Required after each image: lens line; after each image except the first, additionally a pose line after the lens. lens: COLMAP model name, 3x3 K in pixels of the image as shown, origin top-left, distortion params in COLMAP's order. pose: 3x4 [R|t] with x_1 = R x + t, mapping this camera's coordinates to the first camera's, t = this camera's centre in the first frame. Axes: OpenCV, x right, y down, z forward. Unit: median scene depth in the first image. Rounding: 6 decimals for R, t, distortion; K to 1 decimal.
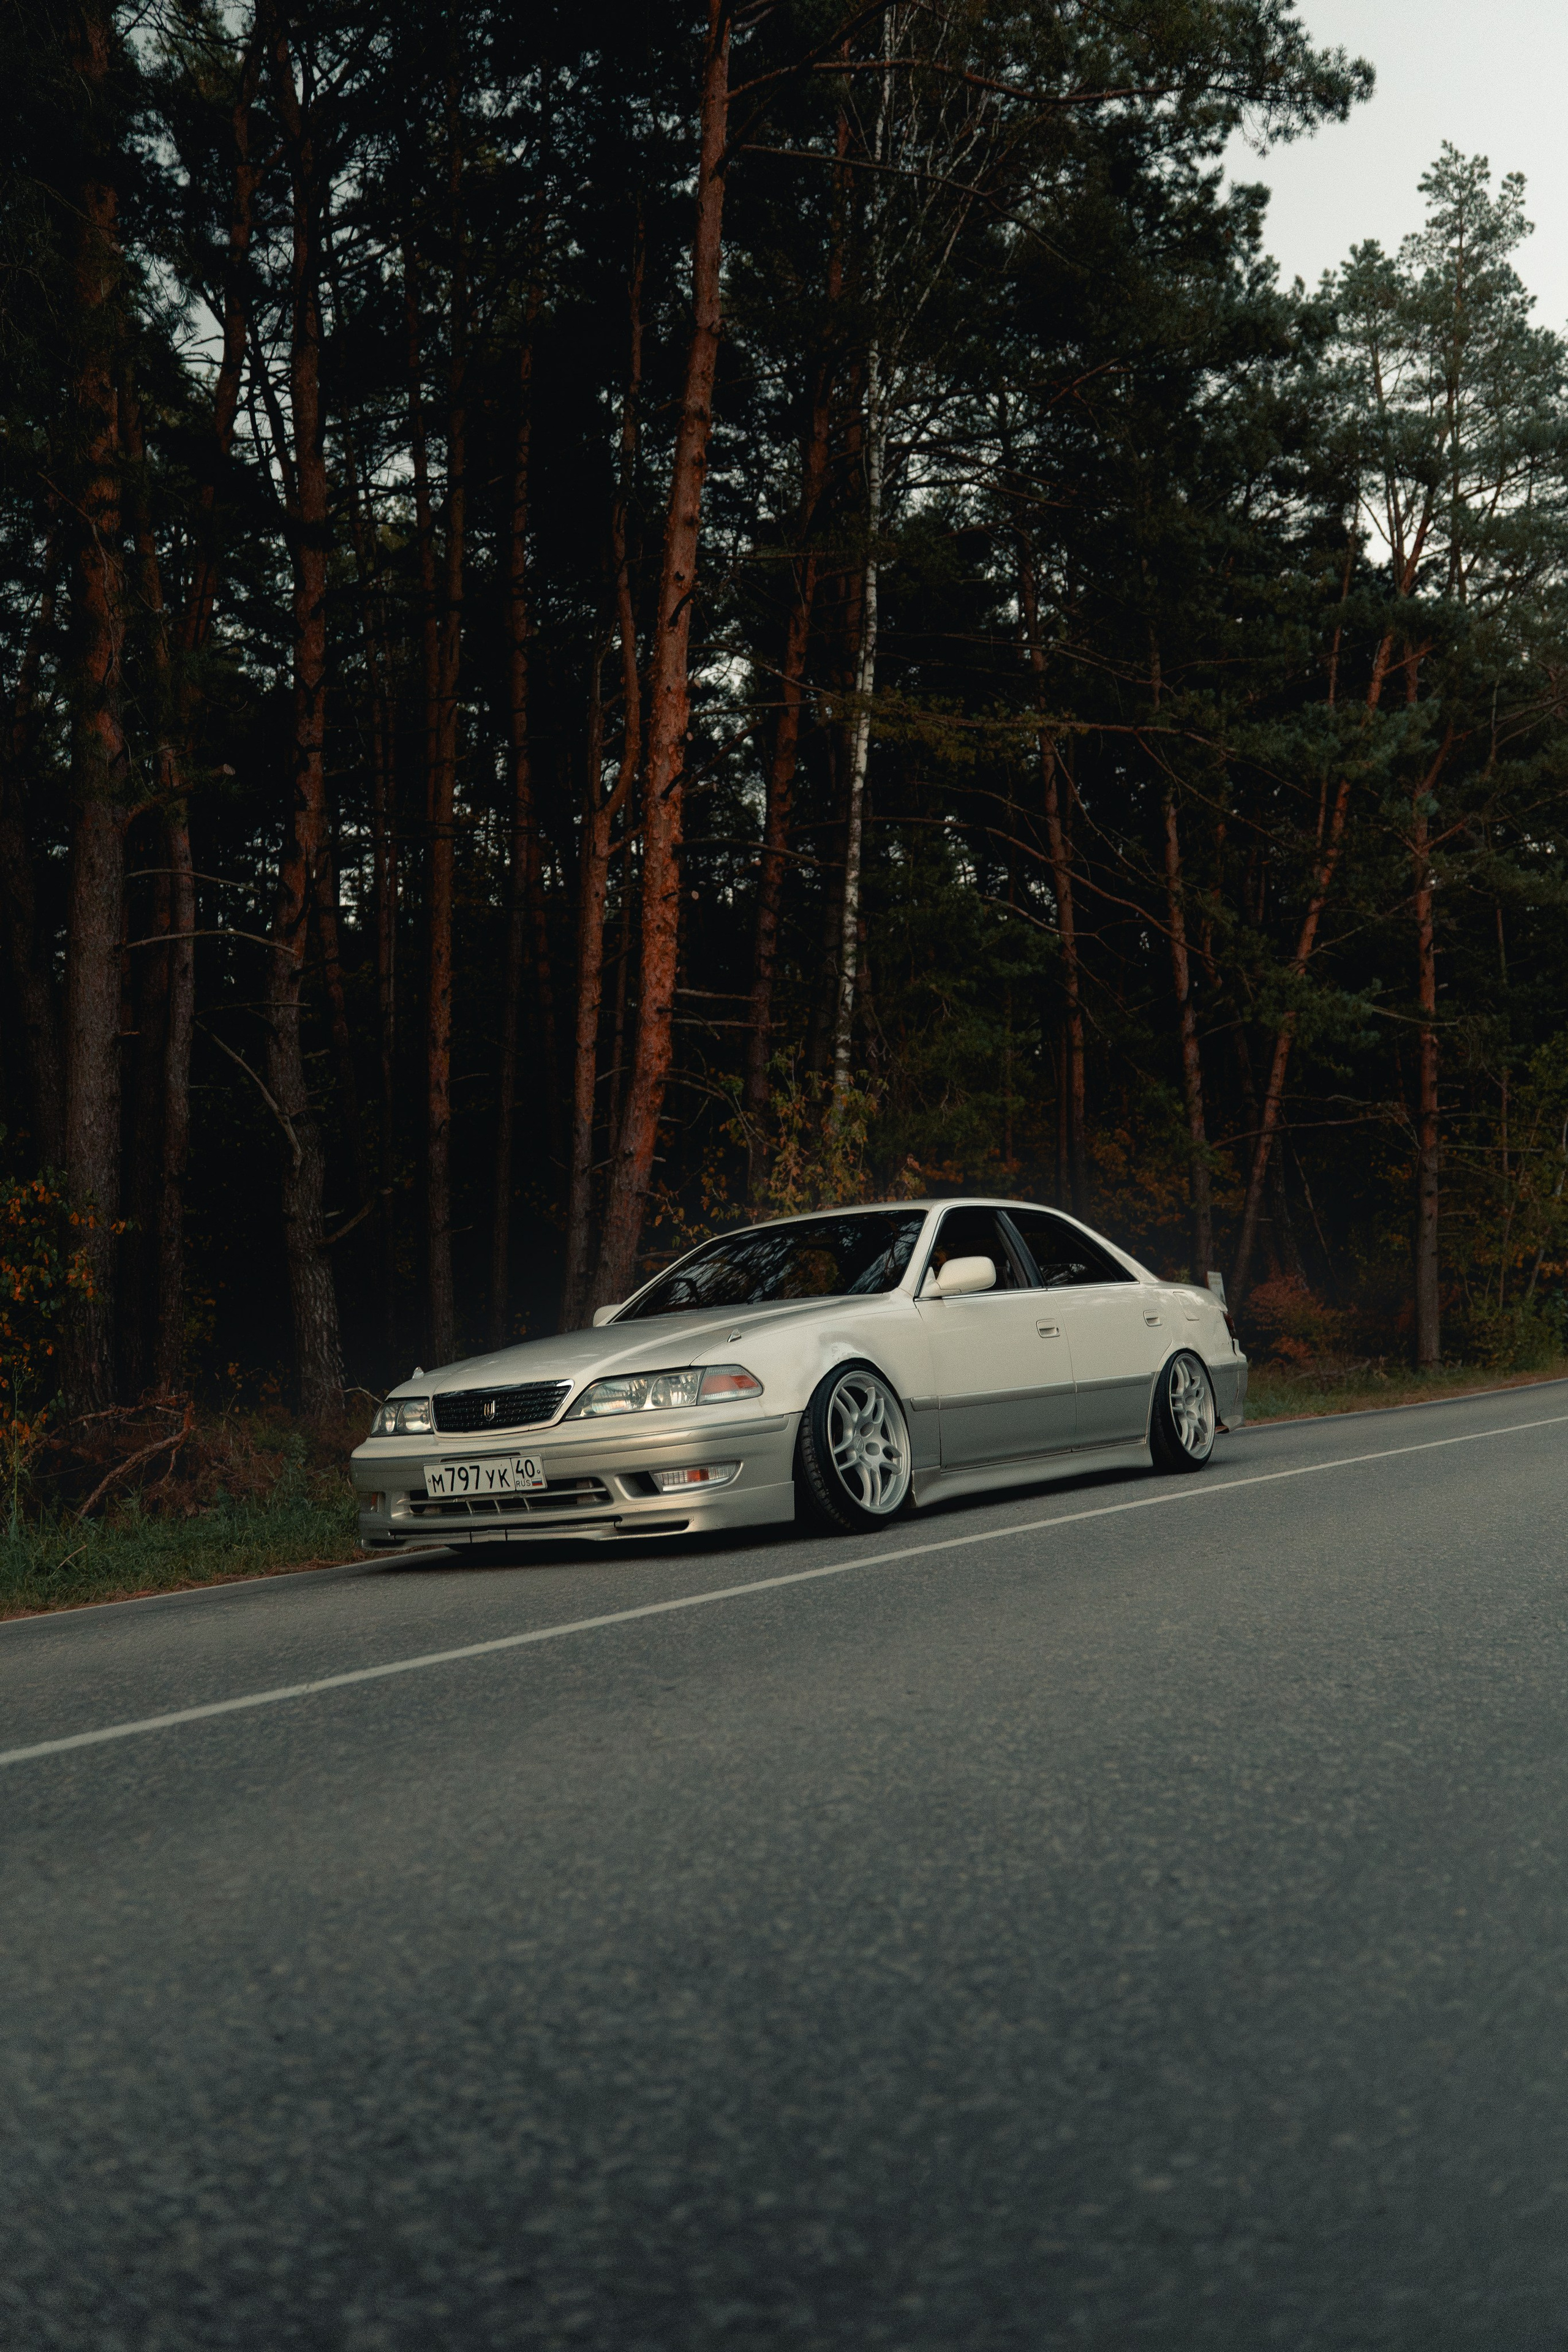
lens RADIAL K [[1866.8, 0, 779.2], [0, 1866.8, 1167.1], [0, 0, 1]] dist [-0.004248, -0.004910]
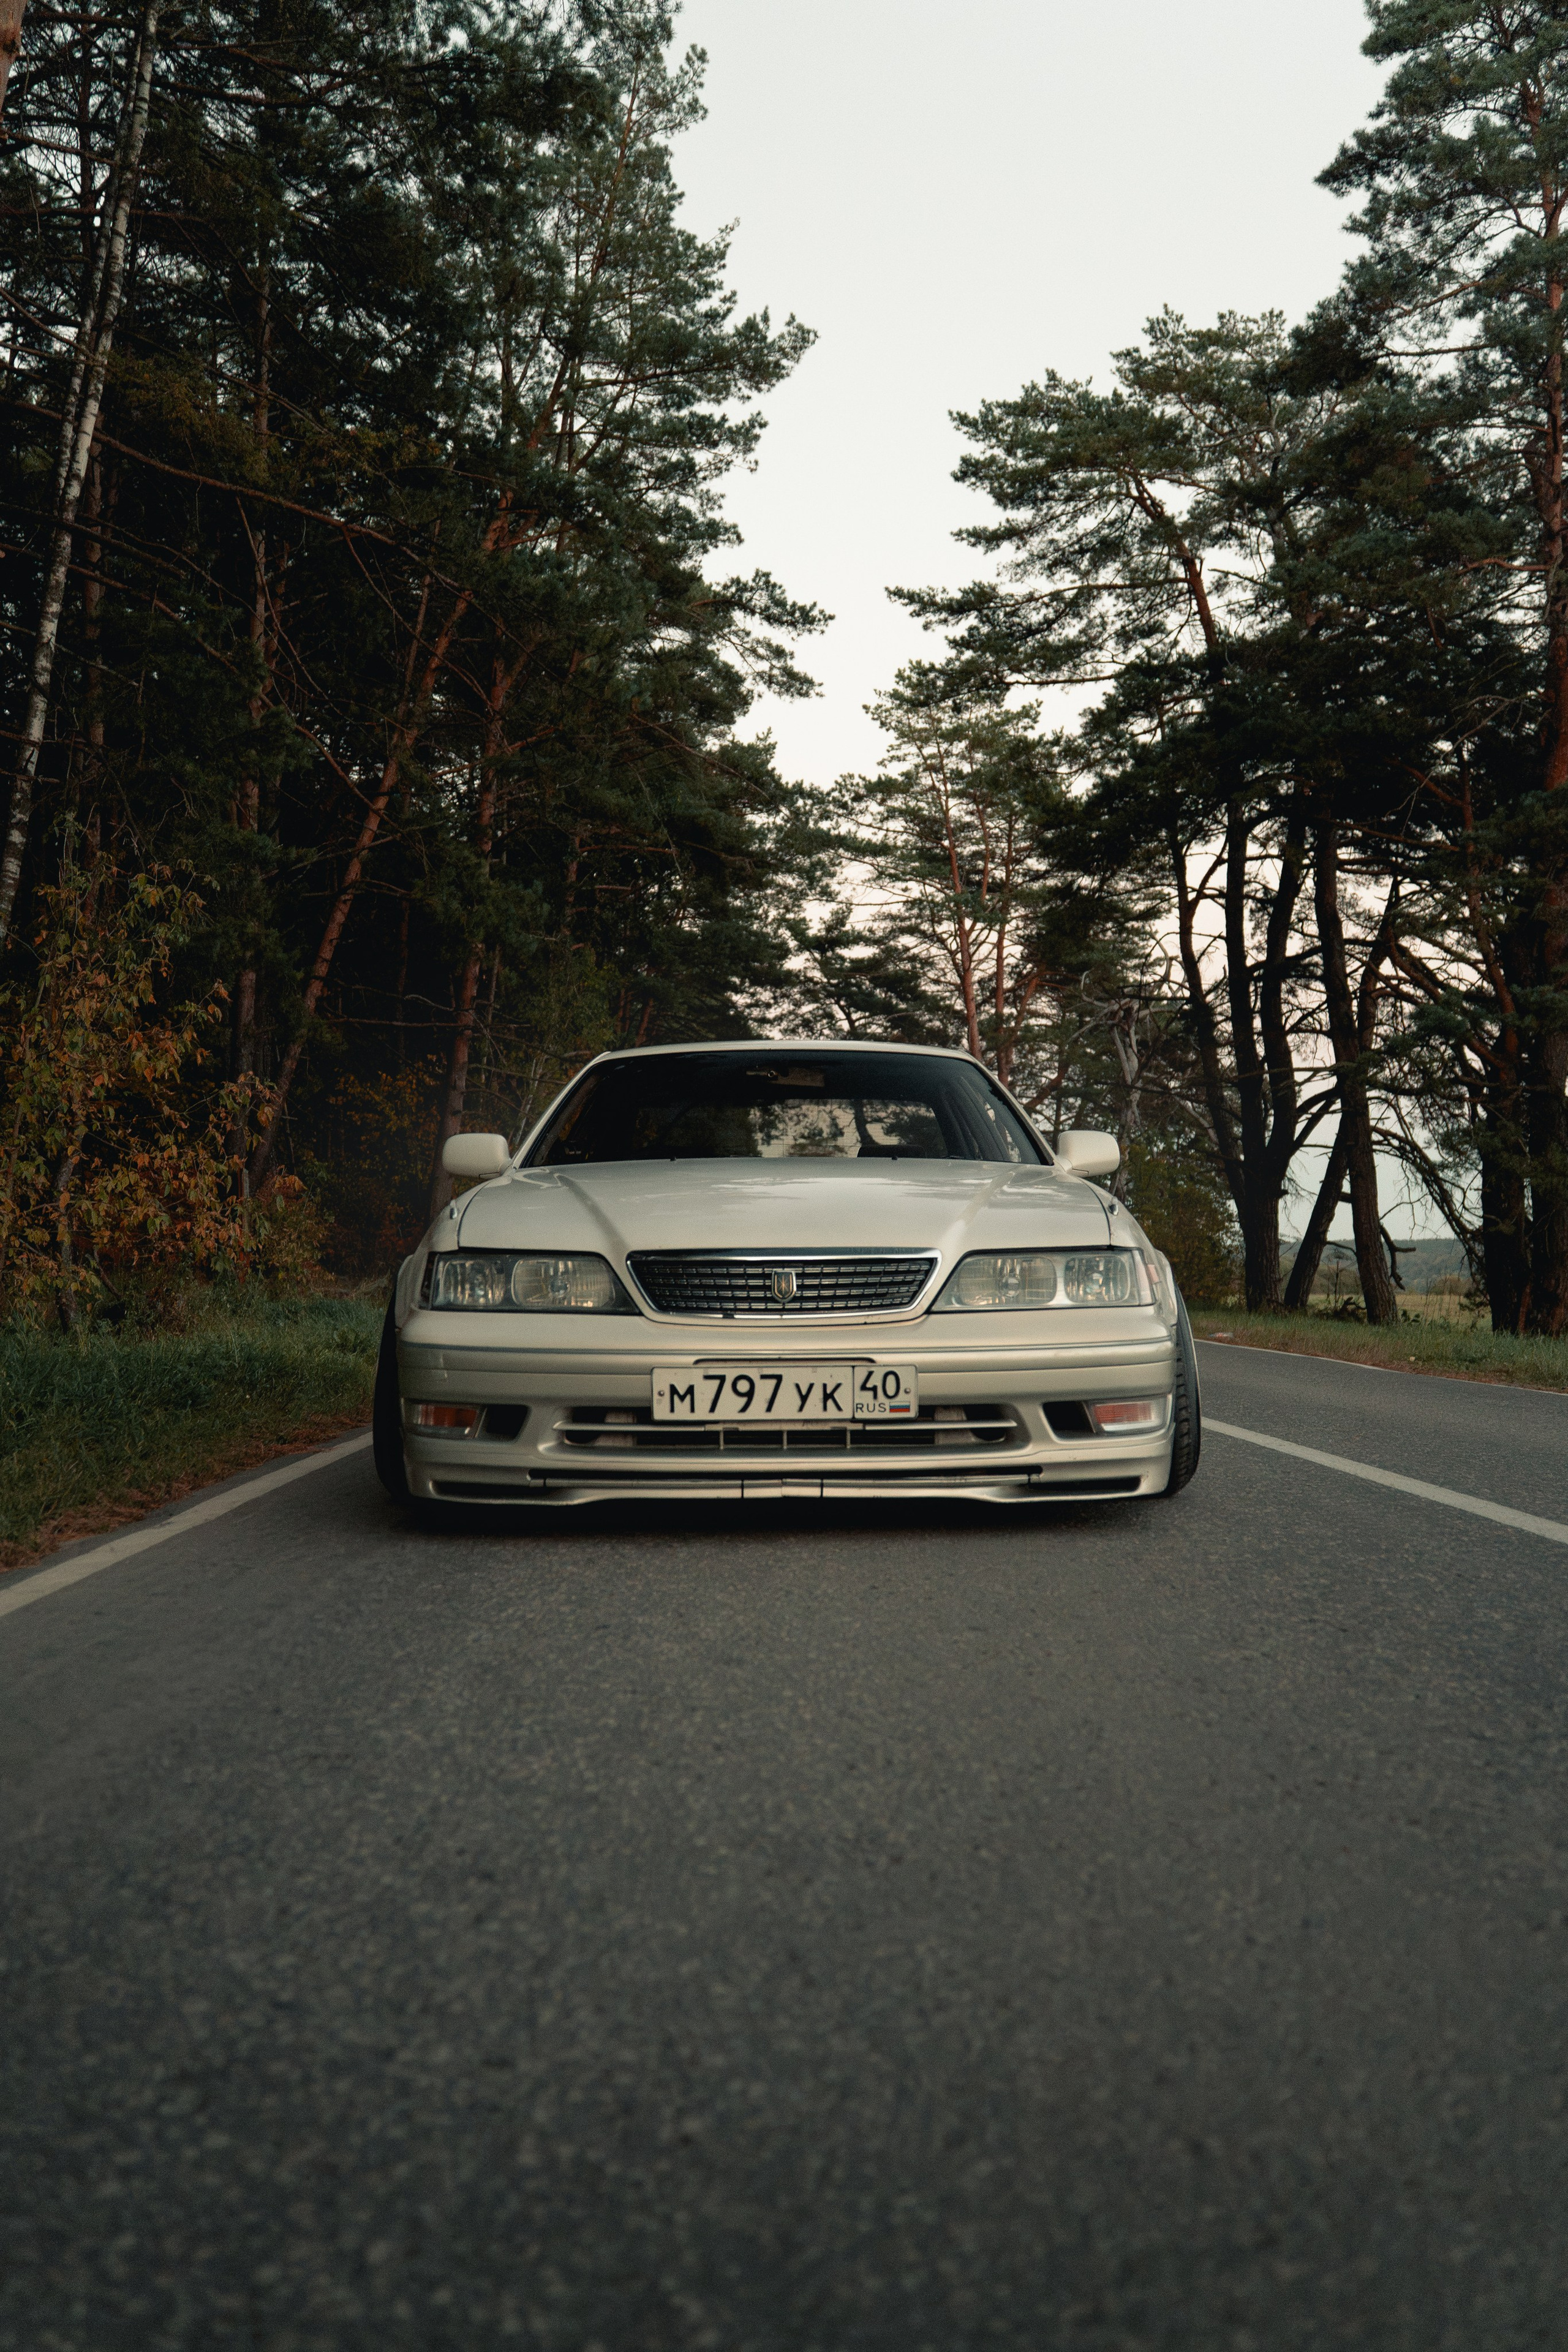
lens RADIAL K [[1992.9, 0, 778.2], [0, 1992.9, 1253.9], [0, 0, 1]] dist [0.001899, -0.000754]
pose [[0.823686, 0.088503, 0.560097, -0.453184], [-0.139079, 0.989106, 0.048240, 0.076484], [-0.549725, -0.117632, 0.827022, 0.397869]]
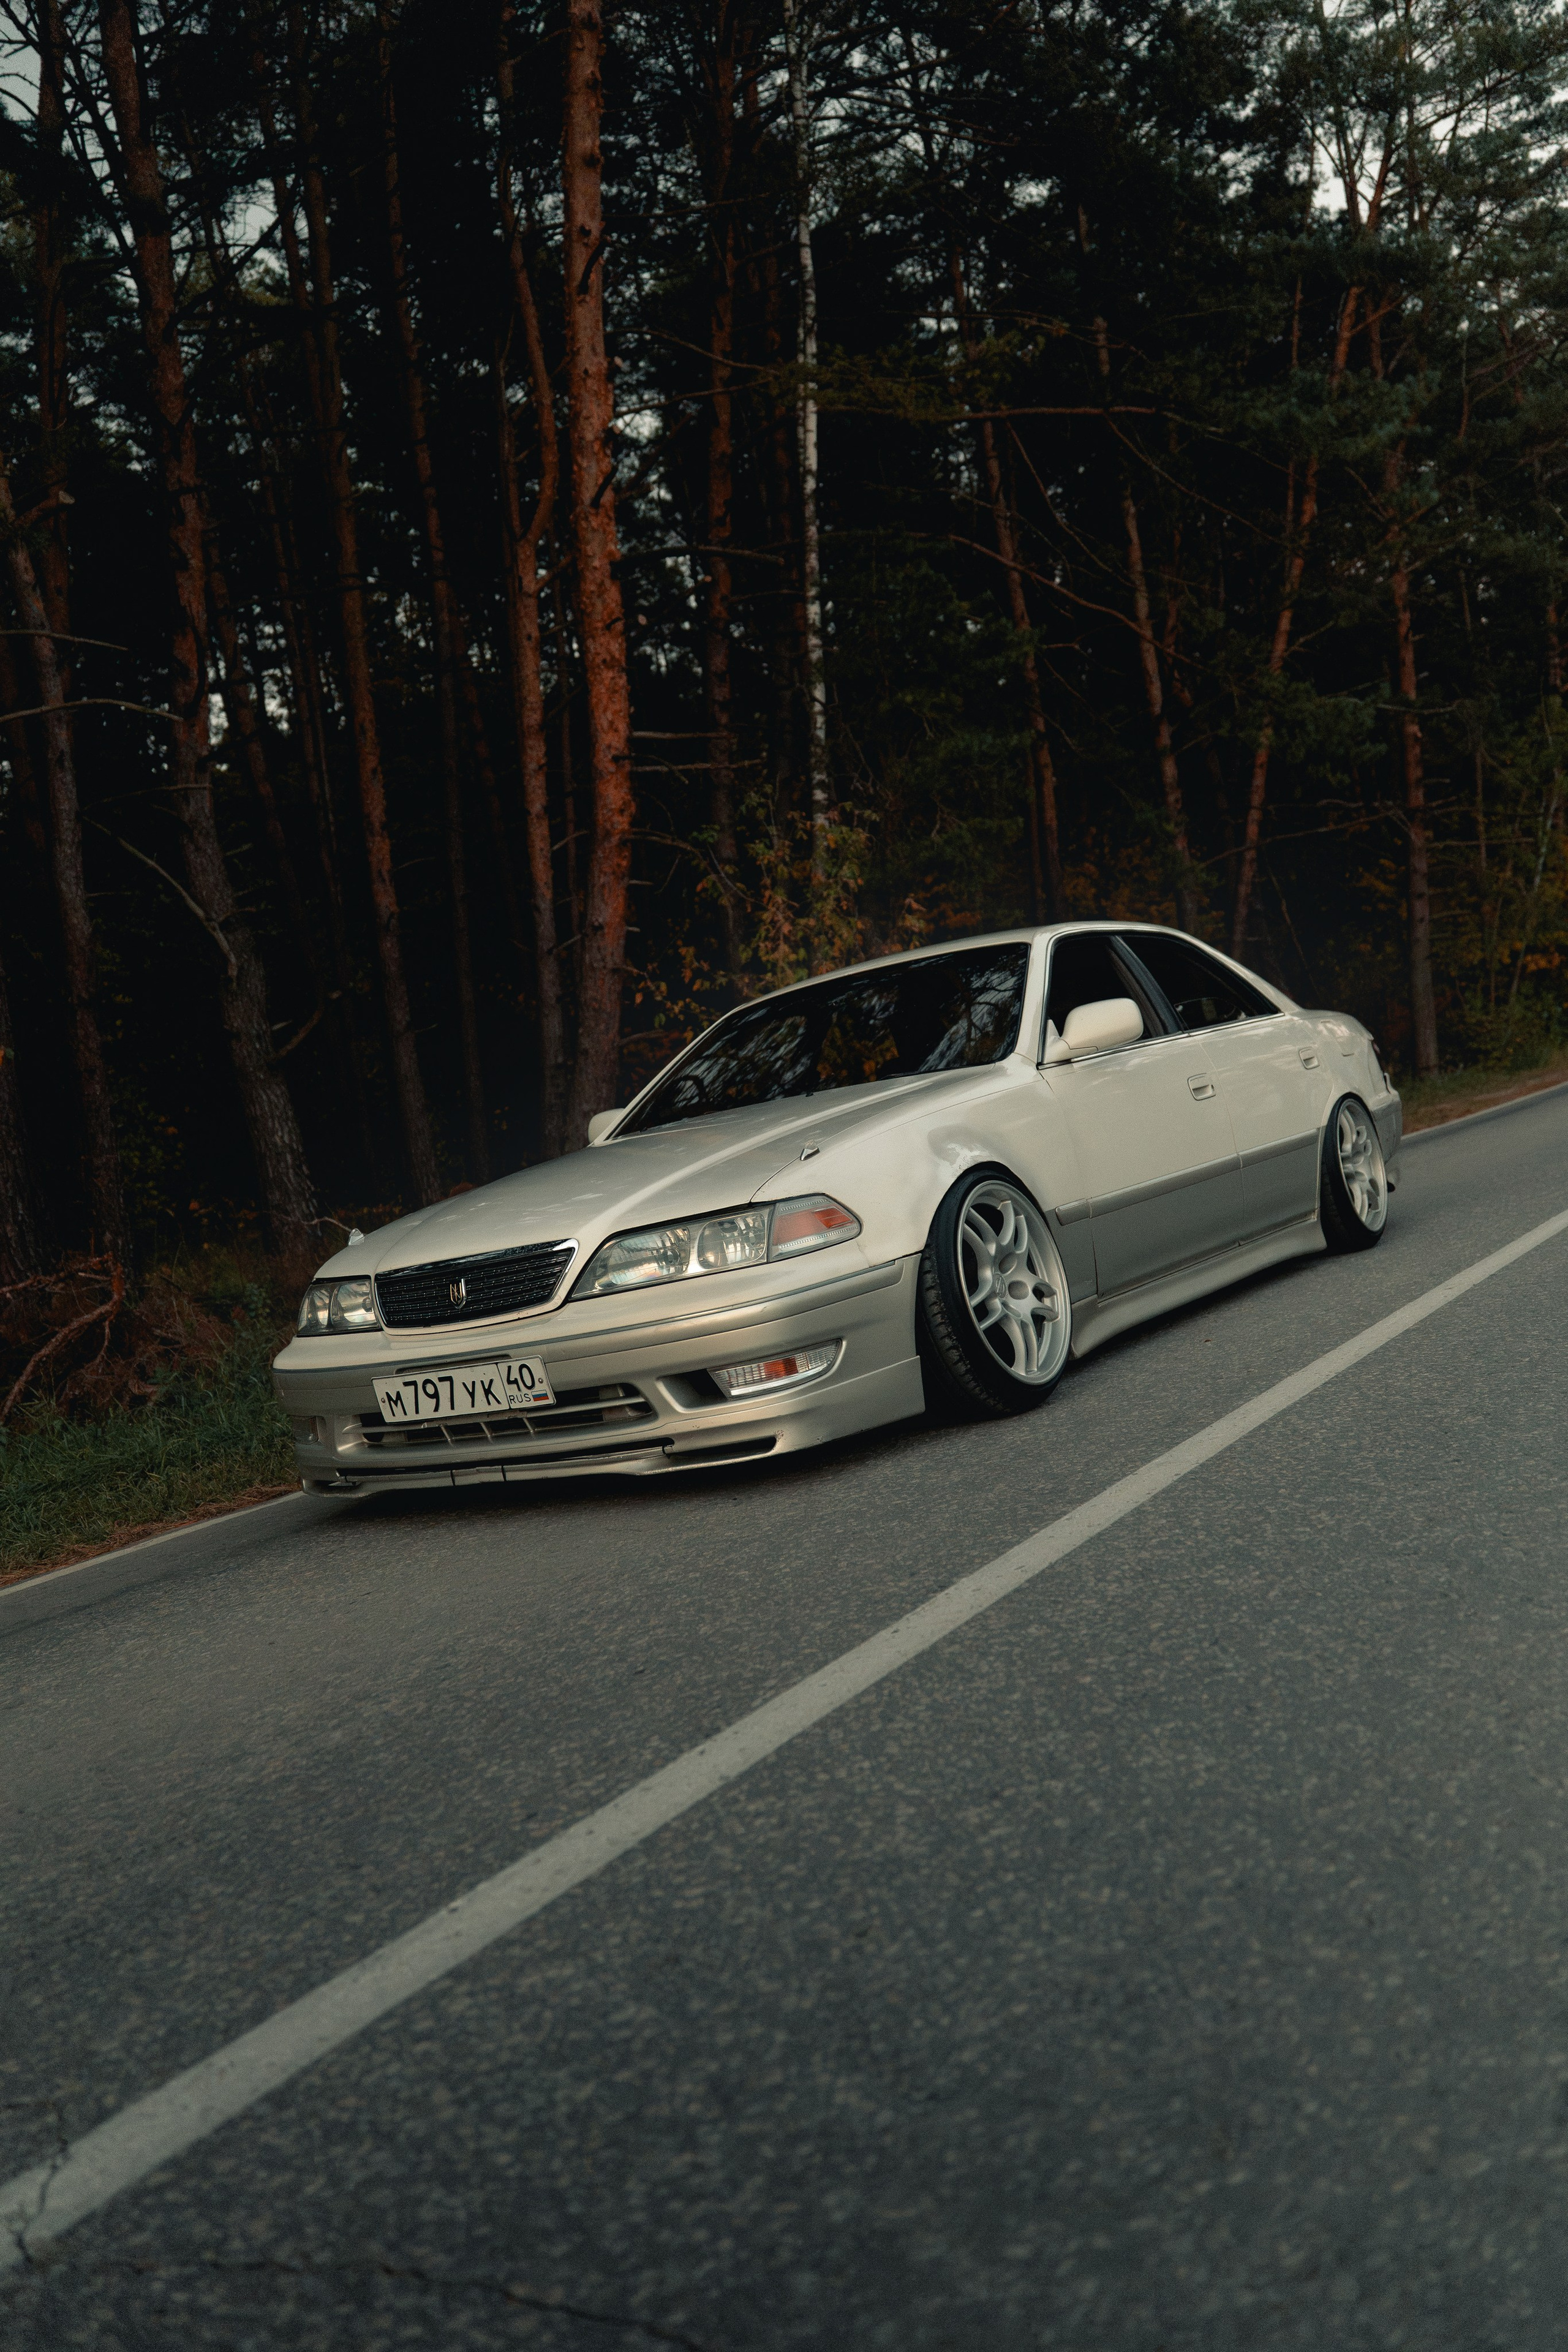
lens RADIAL K [[1823.8, 0, 780.4], [0, 1823.8, 1172.0], [0, 0, 1]] dist [0.000247, -0.007090]
pose [[0.995220, -0.097124, 0.010213, -0.035683], [0.094997, 0.987033, 0.129385, 0.010711], [-0.022647, -0.127797, 0.991542, 0.299381]]
